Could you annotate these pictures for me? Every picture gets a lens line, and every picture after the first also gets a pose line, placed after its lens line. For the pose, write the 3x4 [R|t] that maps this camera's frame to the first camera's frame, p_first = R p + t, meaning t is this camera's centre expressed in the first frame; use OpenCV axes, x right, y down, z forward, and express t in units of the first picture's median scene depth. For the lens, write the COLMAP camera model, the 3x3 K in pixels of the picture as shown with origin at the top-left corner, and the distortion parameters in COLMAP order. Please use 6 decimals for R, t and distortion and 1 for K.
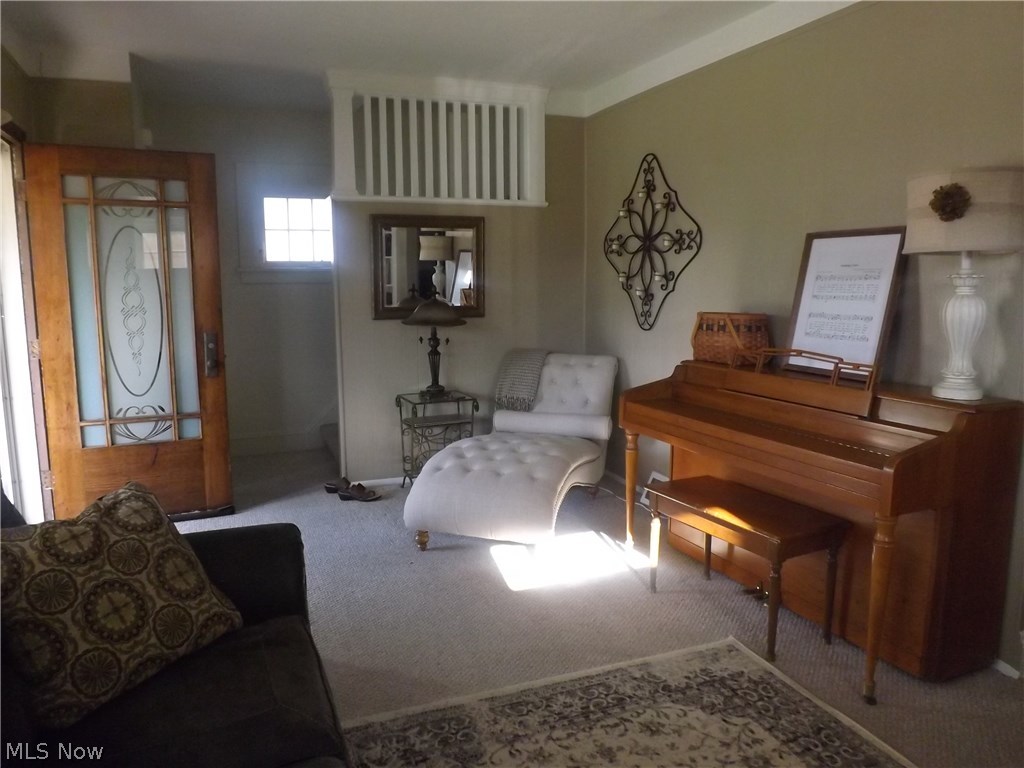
lens RADIAL K [[765.3, 0, 509.0], [0, 765.3, 385.5], [0, 0, 1]] dist [-0.065379, -0.003925]
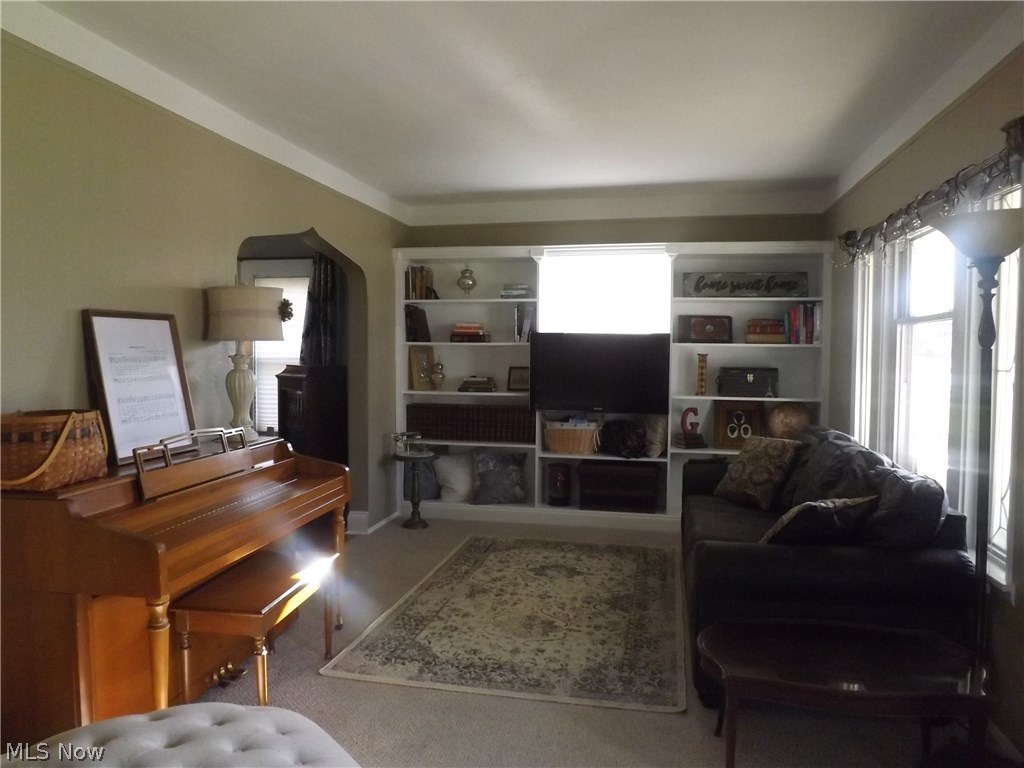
lens RADIAL K [[765.3, 0, 509.5], [0, 765.3, 384.8], [0, 0, 1]] dist [-0.065379, -0.003925]
pose [[-0.839353, -0.026819, 0.542924, -0.644777], [0.077479, 0.982682, 0.168323, -0.304829], [-0.538036, 0.183348, -0.822740, 1.992092]]
